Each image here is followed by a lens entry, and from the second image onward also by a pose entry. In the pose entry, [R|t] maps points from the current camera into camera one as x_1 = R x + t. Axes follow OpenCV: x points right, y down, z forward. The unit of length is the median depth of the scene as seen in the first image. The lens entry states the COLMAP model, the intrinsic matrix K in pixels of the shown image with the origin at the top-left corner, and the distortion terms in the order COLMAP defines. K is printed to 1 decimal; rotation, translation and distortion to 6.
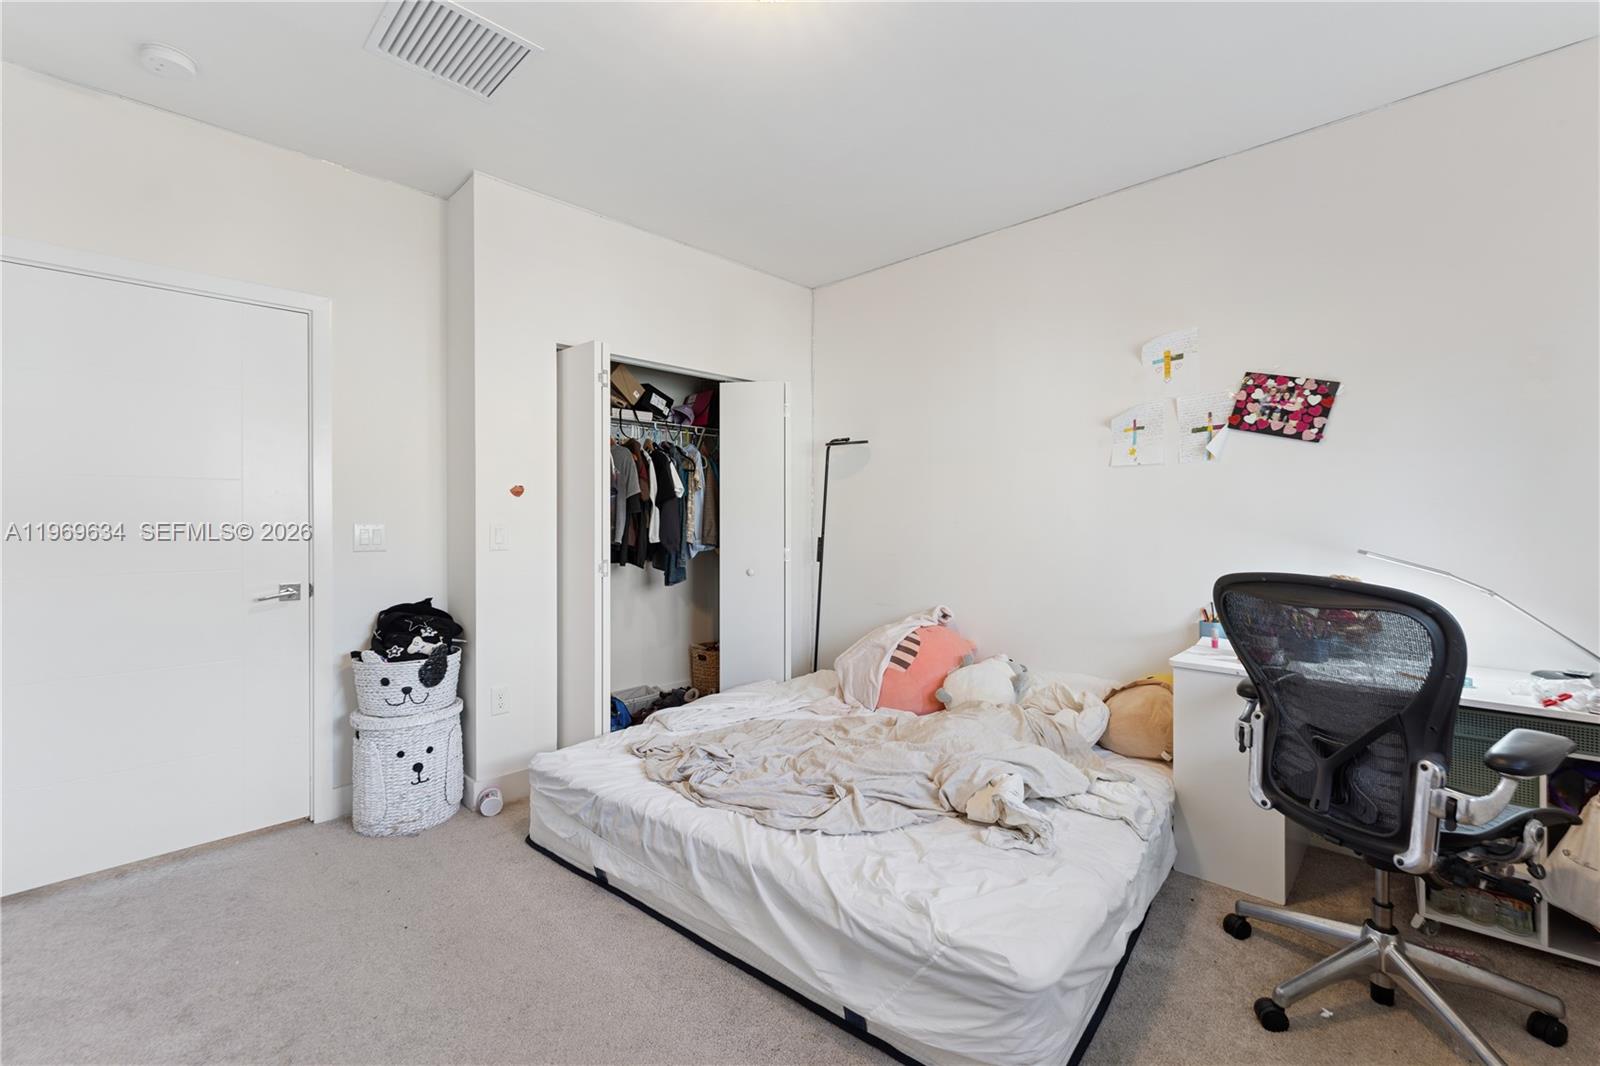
lens RADIAL K [[667.1, 0, 799.5], [0, 667.1, 515.7], [0, 0, 1]] dist [-0.000626, -0.000048]
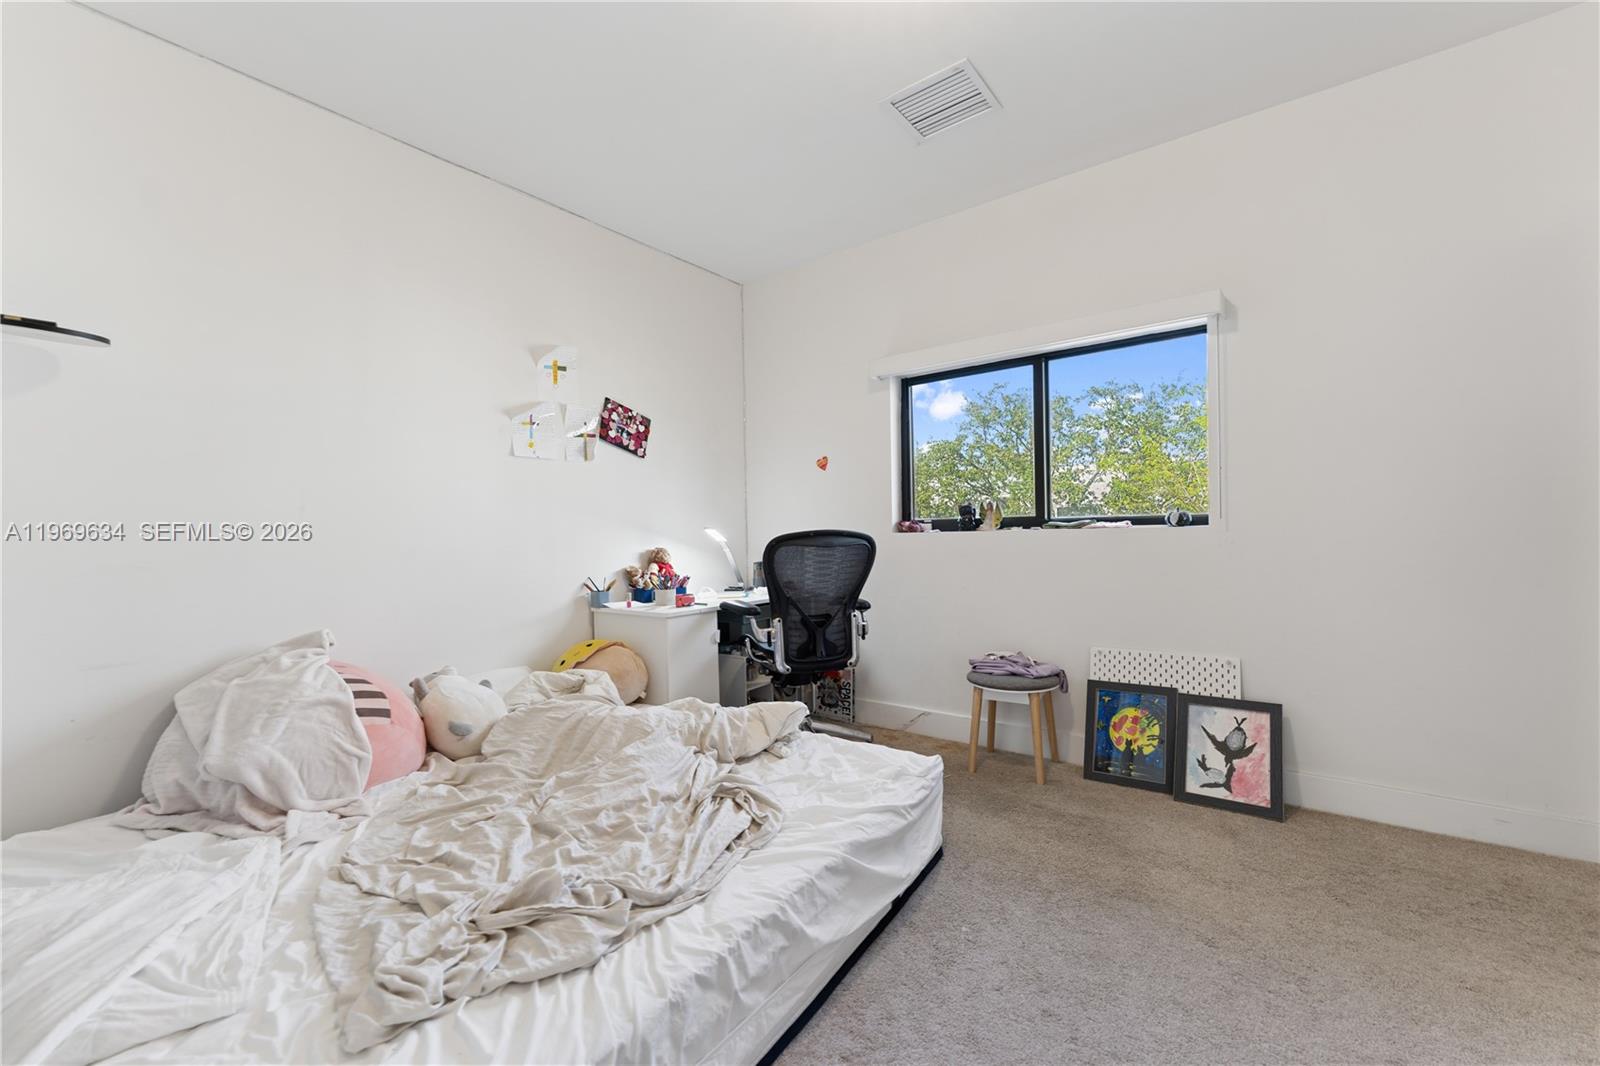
lens RADIAL K [[655.5, 0, 800.0], [0, 655.5, 533.0], [0, 0, 1]] dist [0.000008, 0.000004]
pose [[-0.102159, 0.004569, 0.994758, -0.654230], [0.015714, 0.999872, -0.002979, 0.060280], [-0.994644, 0.015327, -0.102218, 0.784001]]
